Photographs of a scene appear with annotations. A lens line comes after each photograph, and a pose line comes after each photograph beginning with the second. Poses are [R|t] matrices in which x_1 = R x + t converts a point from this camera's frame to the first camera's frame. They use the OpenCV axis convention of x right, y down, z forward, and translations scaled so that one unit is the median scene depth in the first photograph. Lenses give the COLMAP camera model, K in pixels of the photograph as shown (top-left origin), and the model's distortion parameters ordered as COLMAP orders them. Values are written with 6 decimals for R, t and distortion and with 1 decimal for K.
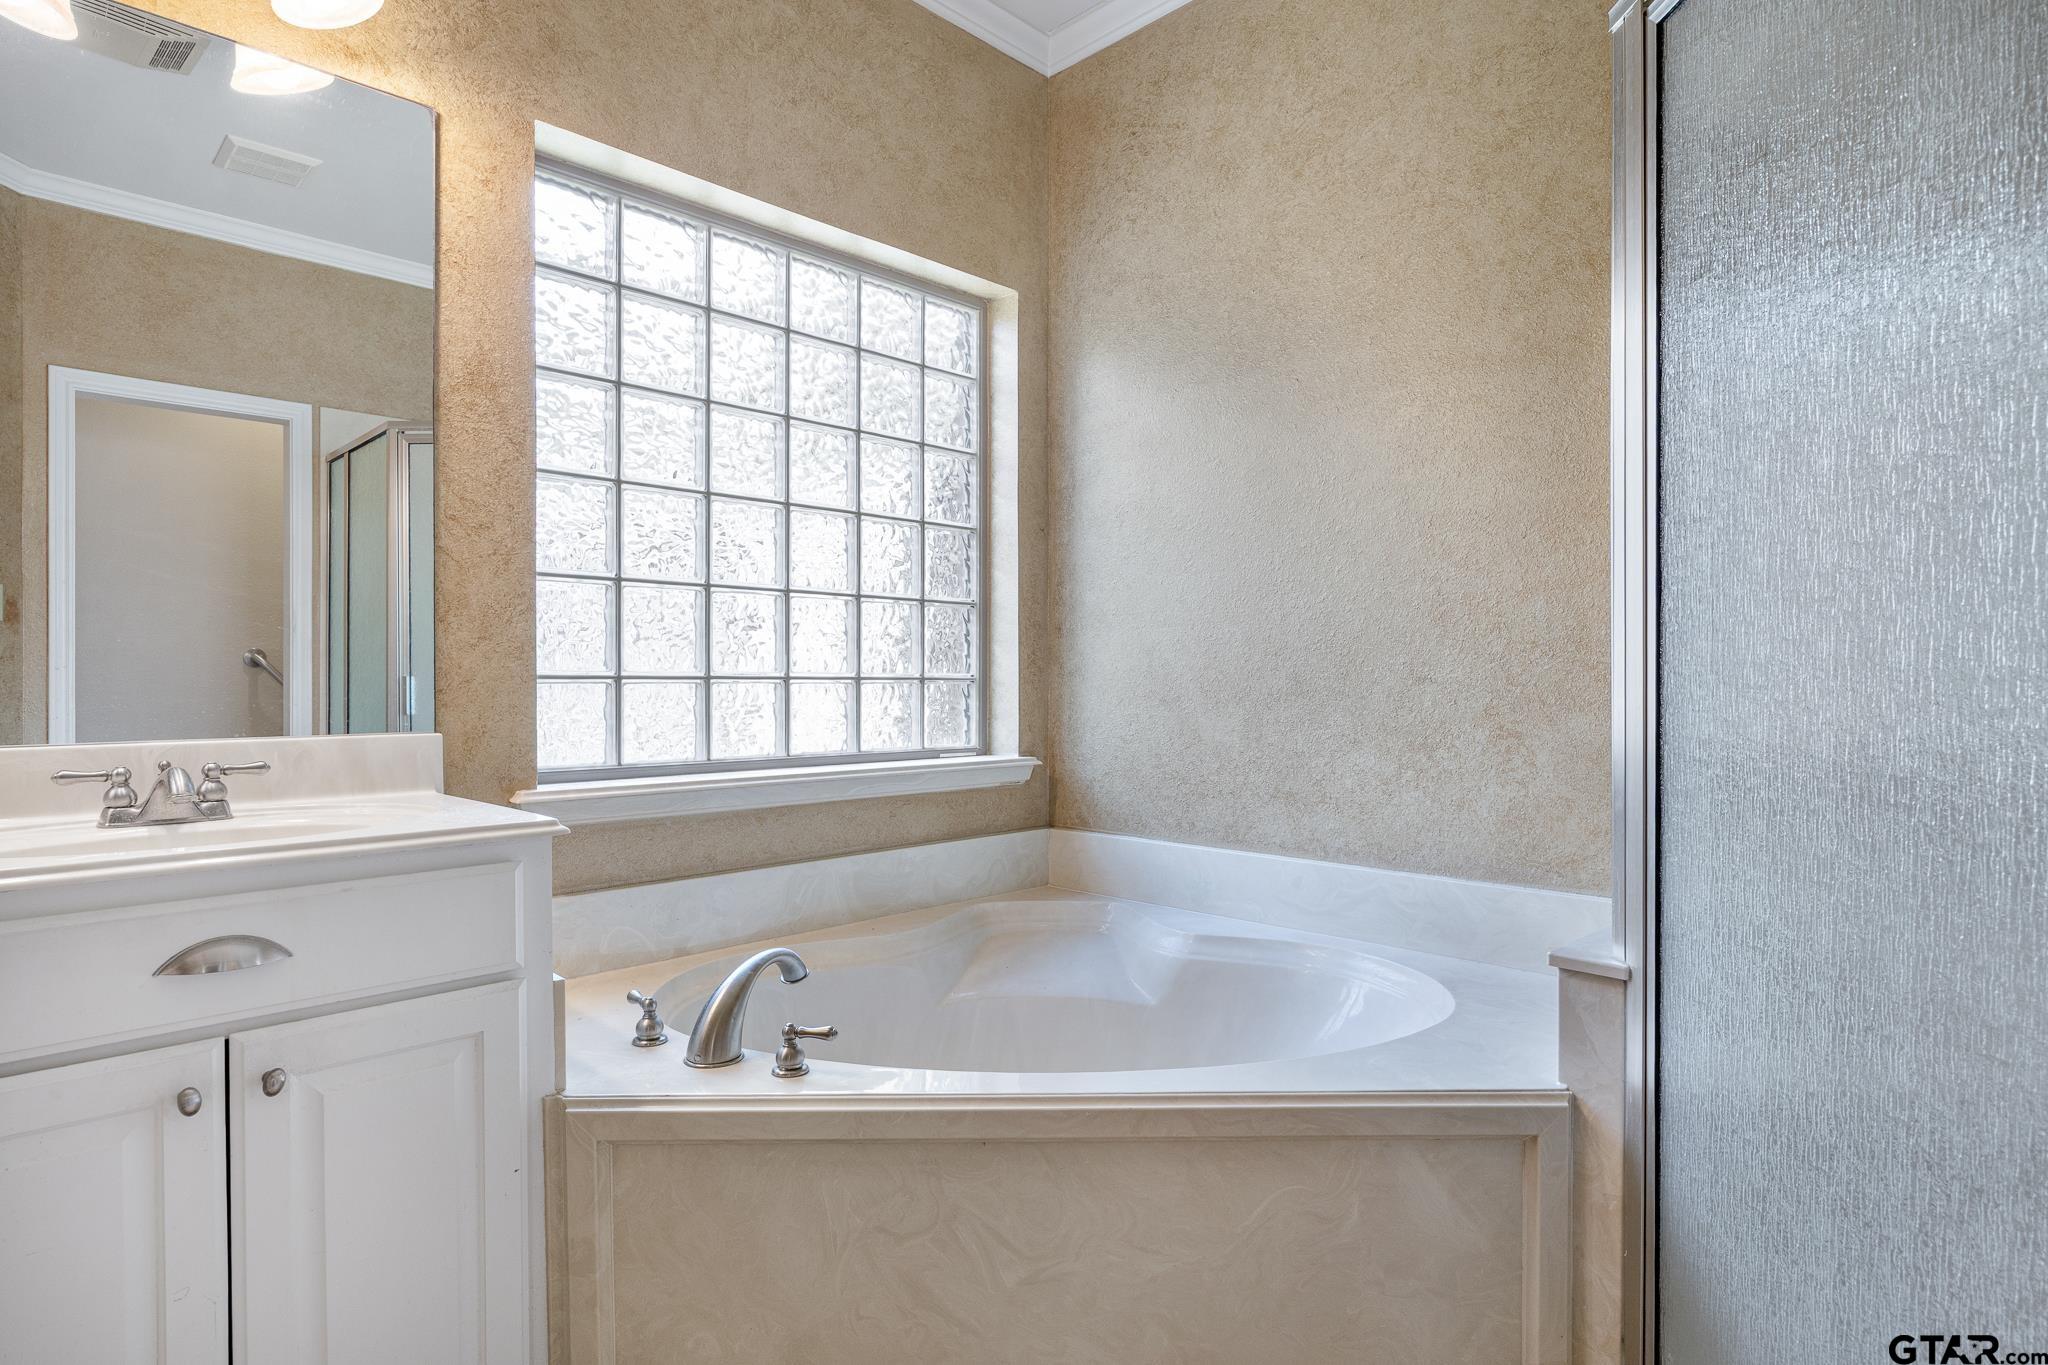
lens RADIAL K [[1079.4, 0, 1017.7], [0, 1079.4, 680.7], [0, 0, 1]] dist [-0.006456, -0.000268]
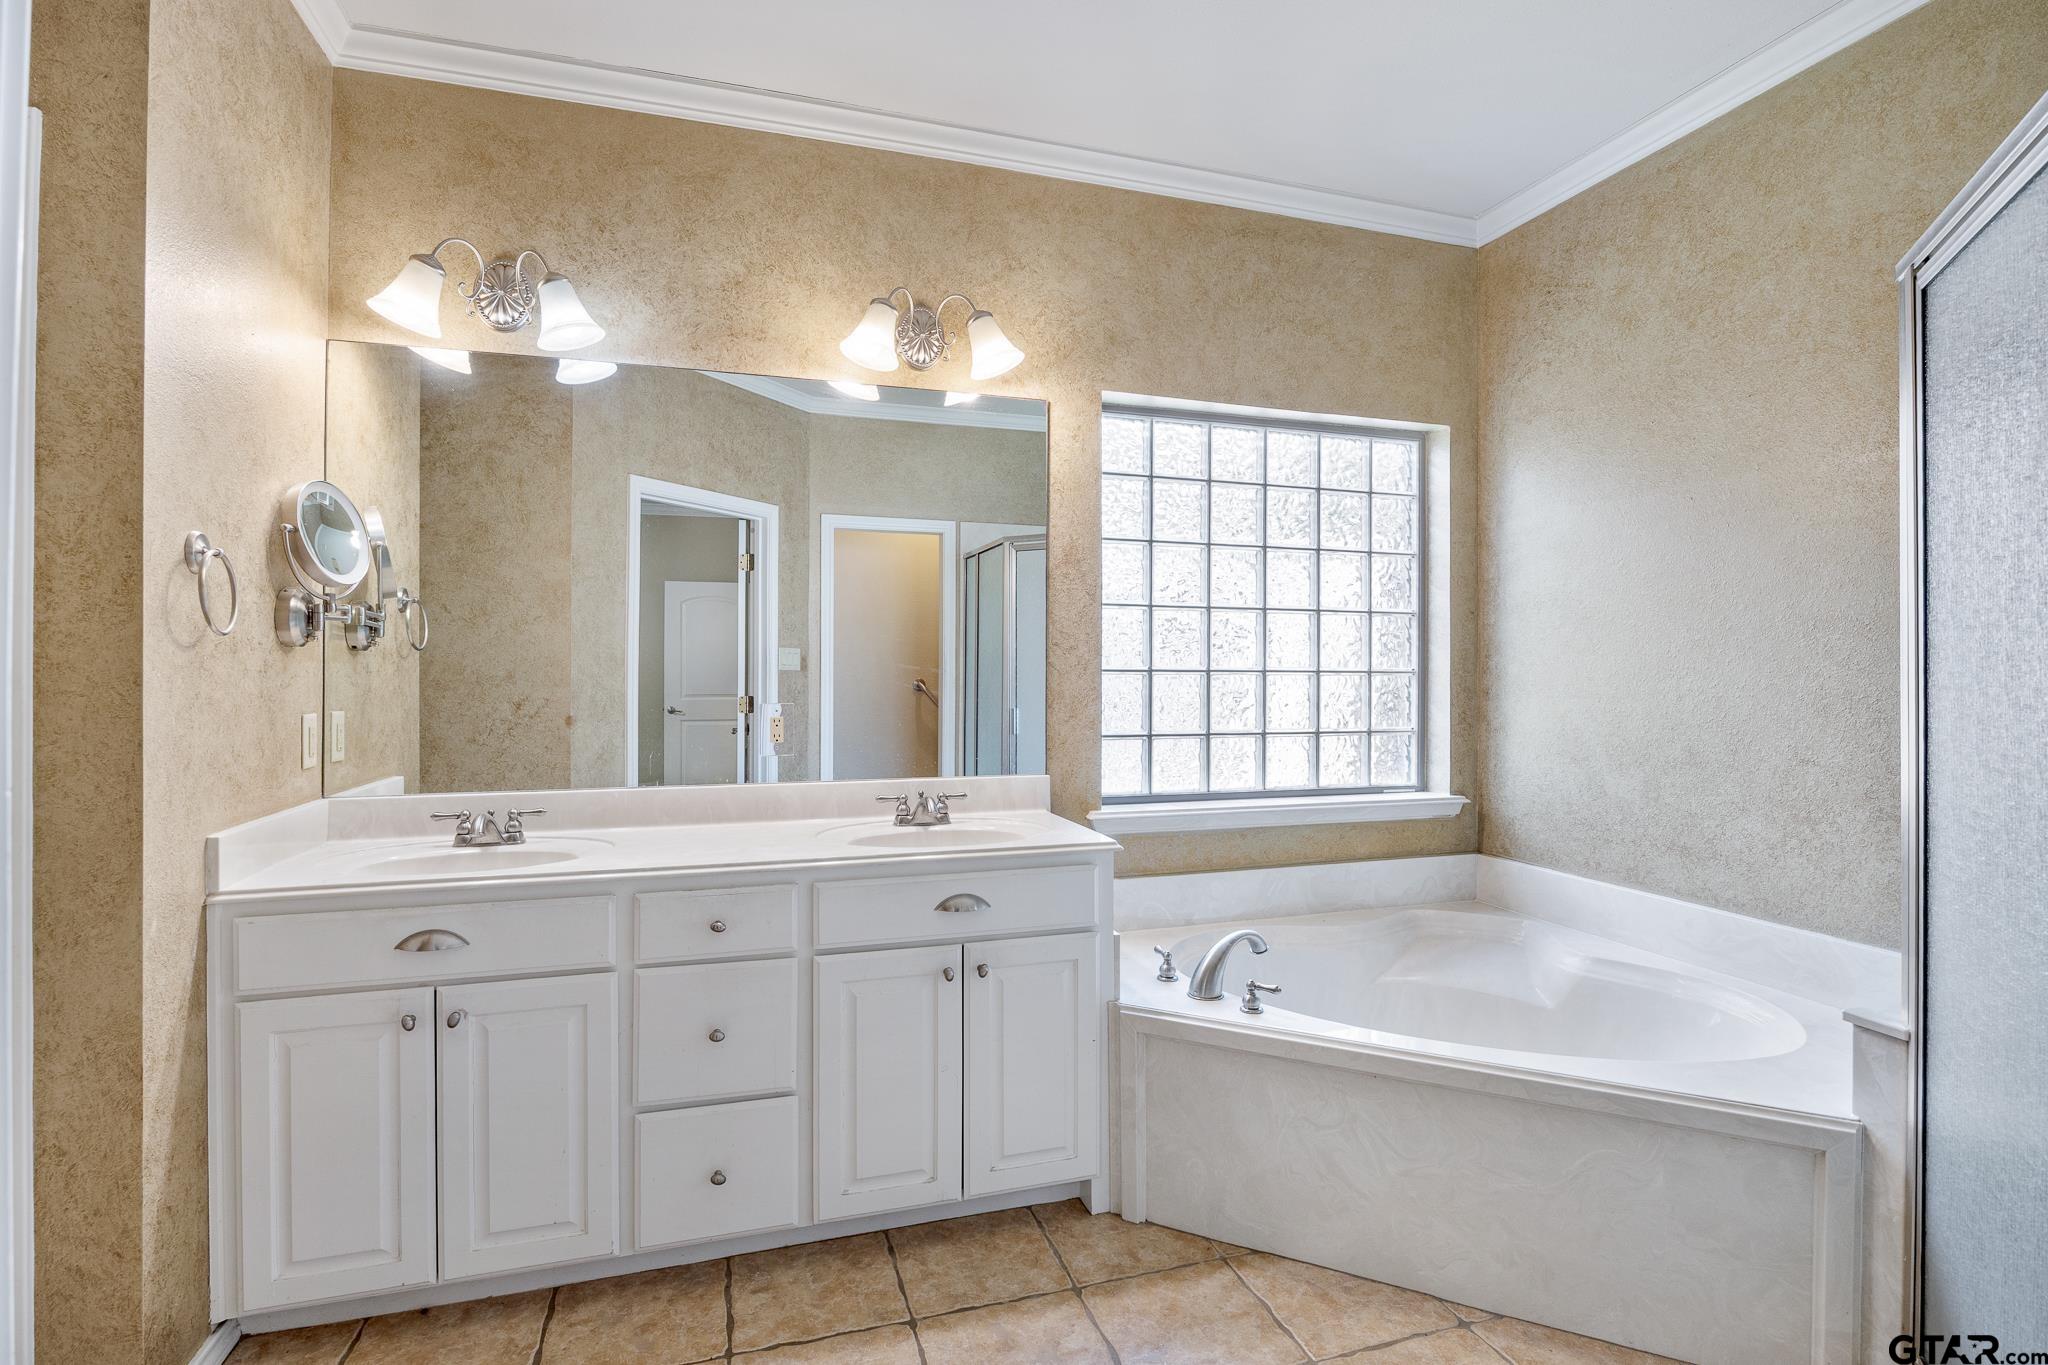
lens RADIAL K [[969.3, 0, 1040.6], [0, 969.3, 661.0], [0, 0, 1]] dist [-0.020819, 0.006098]
pose [[0.893565, 0.000705, -0.448934, 0.105964], [-0.006202, 0.999923, -0.010776, -0.094875], [0.448891, 0.012413, 0.893500, -0.294216]]
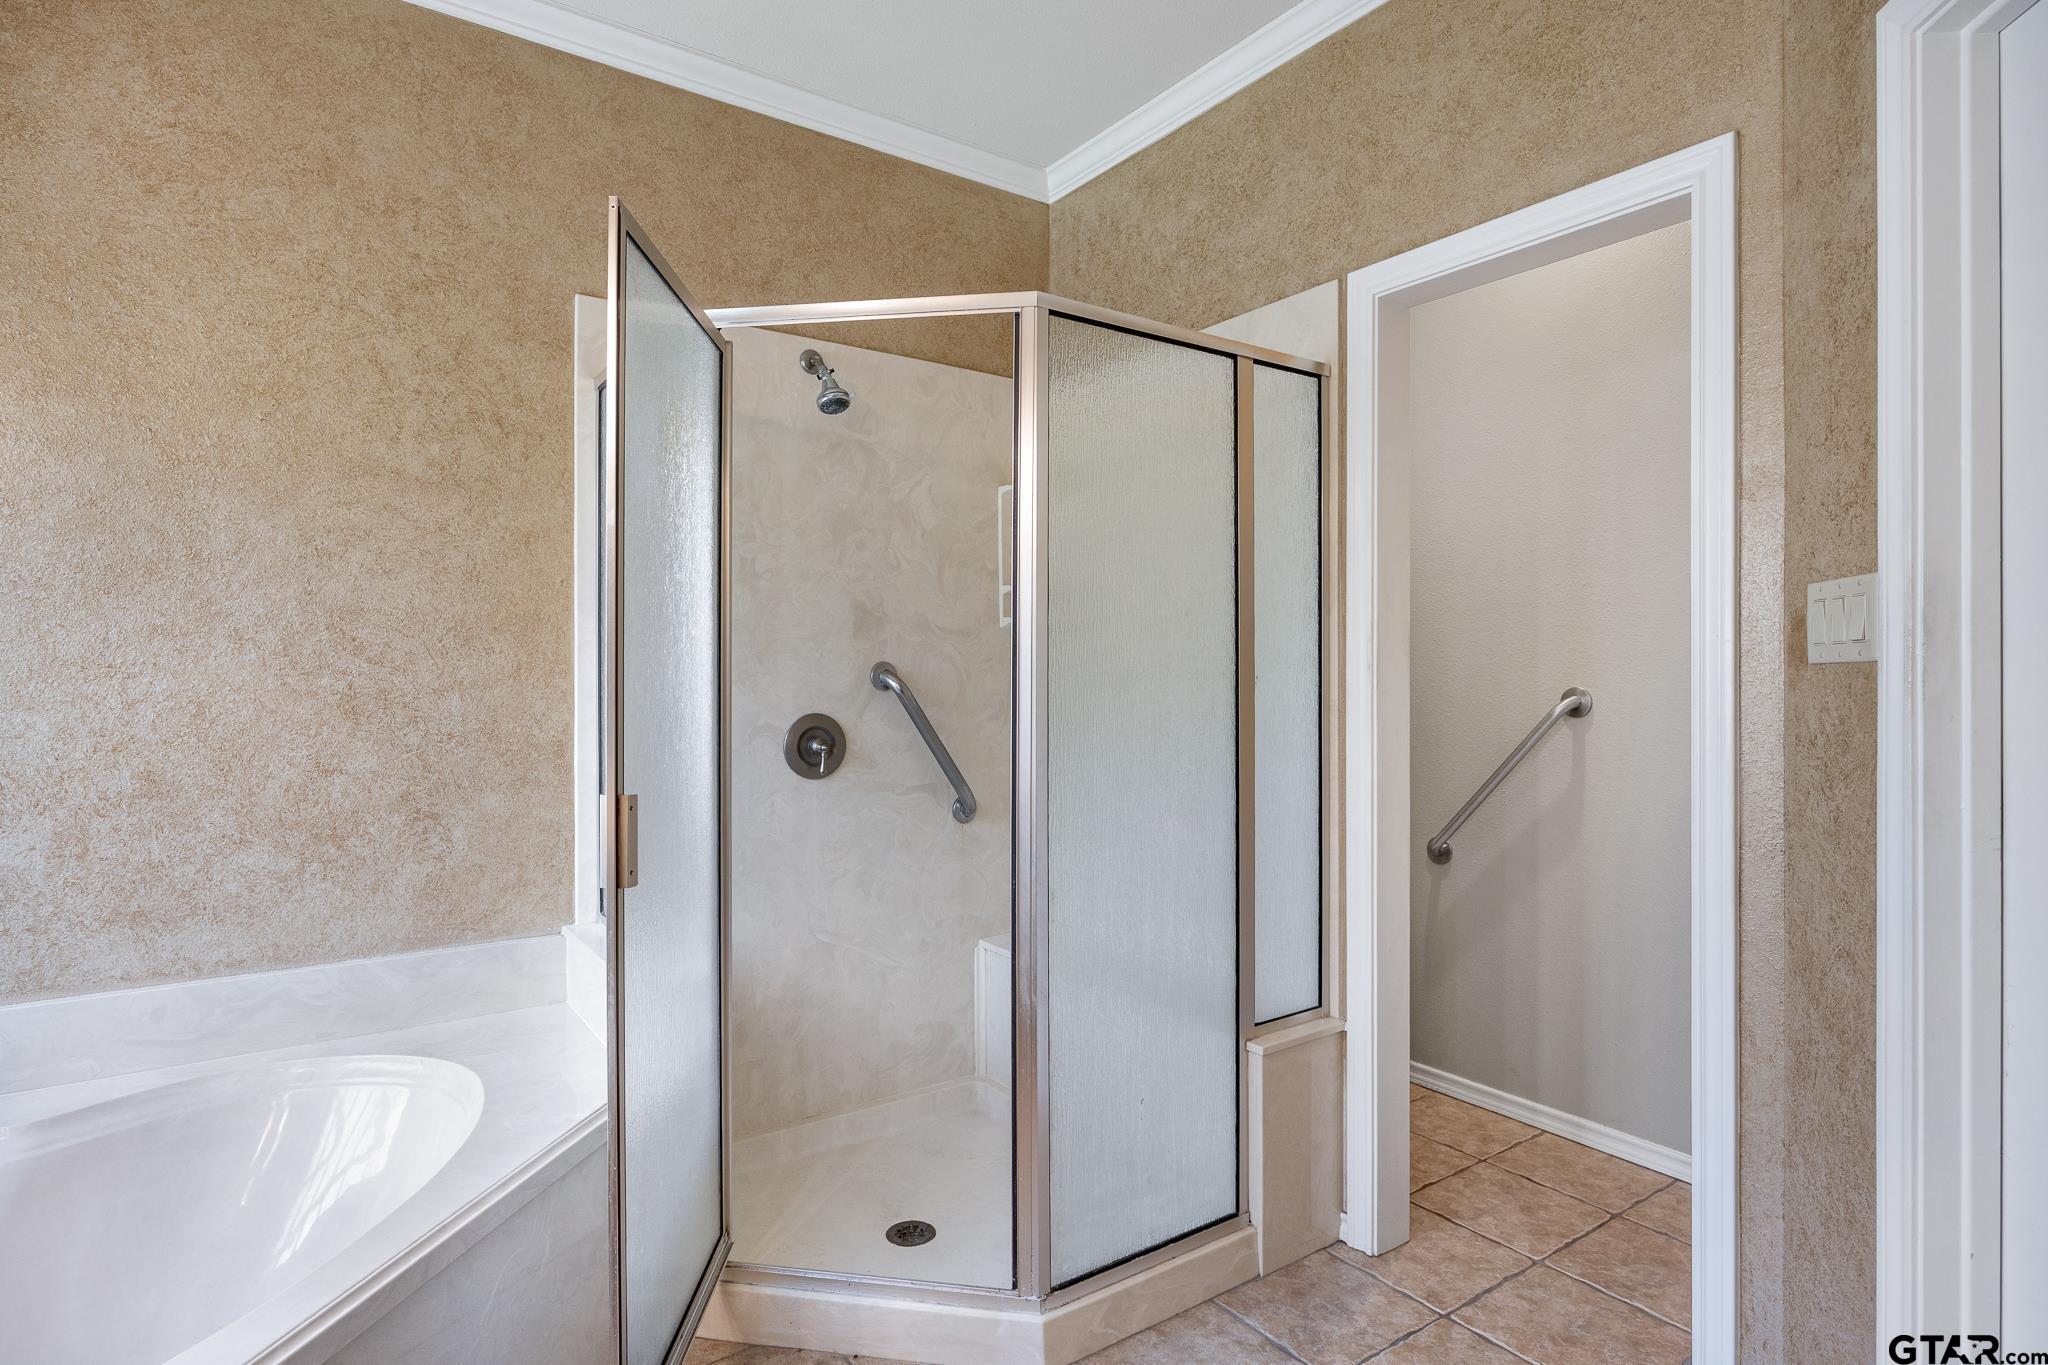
lens RADIAL K [[1079.4, 0, 1034.8], [0, 1079.4, 672.6], [0, 0, 1]] dist [-0.006456, -0.000268]
pose [[0.163830, 0.002357, 0.986486, -0.526478], [-0.000202, 0.999997, -0.002355, -0.093797], [-0.986489, 0.000186, 0.163830, 0.184859]]
